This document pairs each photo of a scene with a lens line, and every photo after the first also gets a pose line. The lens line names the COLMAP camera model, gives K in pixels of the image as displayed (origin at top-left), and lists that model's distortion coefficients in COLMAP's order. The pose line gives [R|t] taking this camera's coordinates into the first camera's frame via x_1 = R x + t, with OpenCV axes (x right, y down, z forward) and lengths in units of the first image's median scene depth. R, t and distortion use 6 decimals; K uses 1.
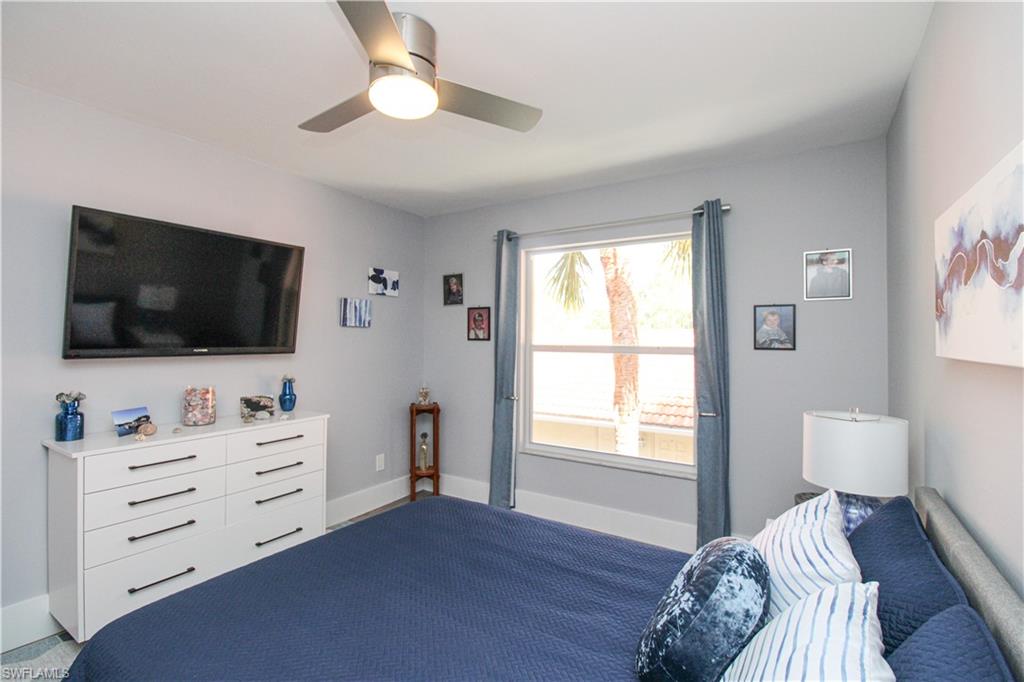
lens RADIAL K [[472.1, 0, 508.4], [0, 472.1, 333.6], [0, 0, 1]] dist [-0.001007, -0.012609]
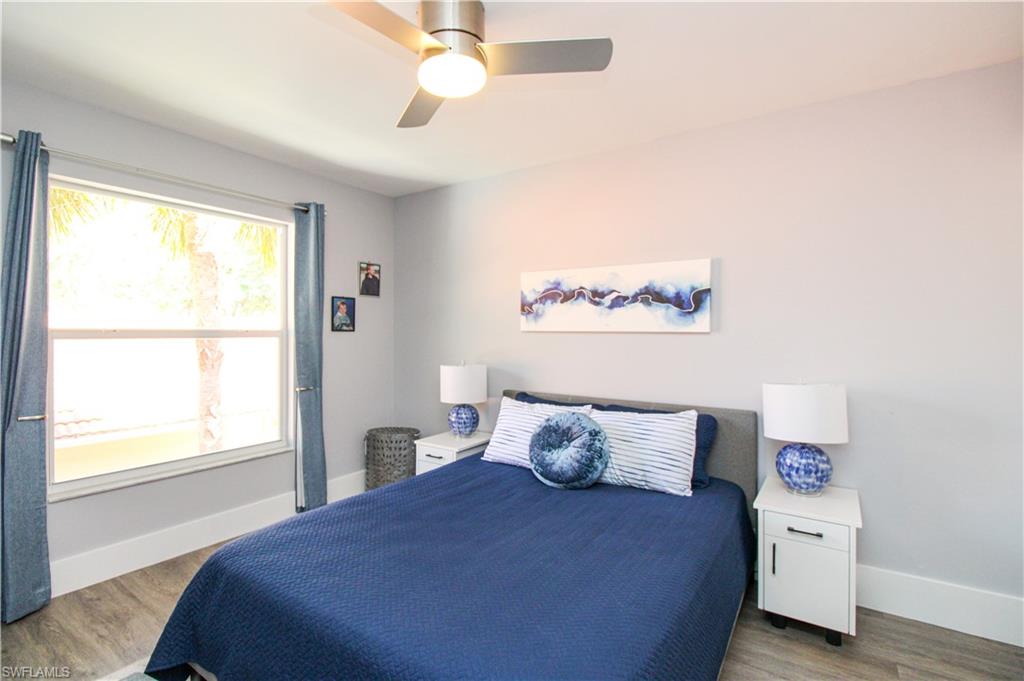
lens RADIAL K [[484.1, 0, 490.9], [0, 484.1, 323.9], [0, 0, 1]] dist [0.017750, -0.012148]
pose [[0.034990, 0.011884, 0.999317, -0.773406], [-0.014527, 0.999830, -0.011381, 0.023271], [-0.999282, -0.014119, 0.035157, 0.539939]]
